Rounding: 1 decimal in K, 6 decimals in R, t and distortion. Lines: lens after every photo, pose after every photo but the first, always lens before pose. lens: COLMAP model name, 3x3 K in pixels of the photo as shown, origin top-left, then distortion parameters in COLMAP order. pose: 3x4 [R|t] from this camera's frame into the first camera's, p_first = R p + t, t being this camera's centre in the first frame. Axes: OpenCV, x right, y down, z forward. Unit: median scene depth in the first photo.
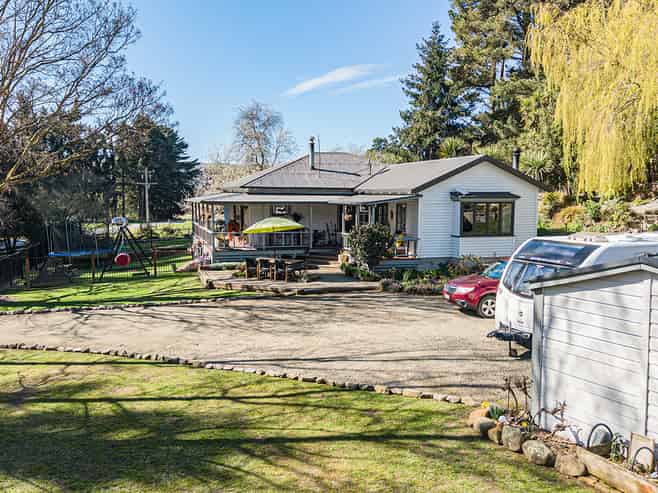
lens RADIAL K [[590.9, 0, 329.4], [0, 590.9, 248.2], [0, 0, 1]] dist [0.004990, -0.002635]
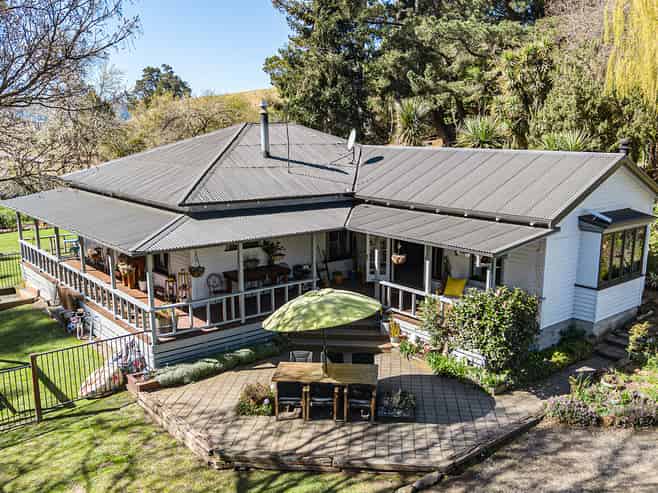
lens RADIAL K [[590.9, 0, 329.9], [0, 590.9, 246.7], [0, 0, 1]] dist [0.004990, -0.002635]
pose [[0.911189, -0.080951, 0.403957, -0.221686], [0.033874, 0.991907, 0.122366, -0.115326], [-0.410593, -0.097815, 0.906557, 0.423243]]
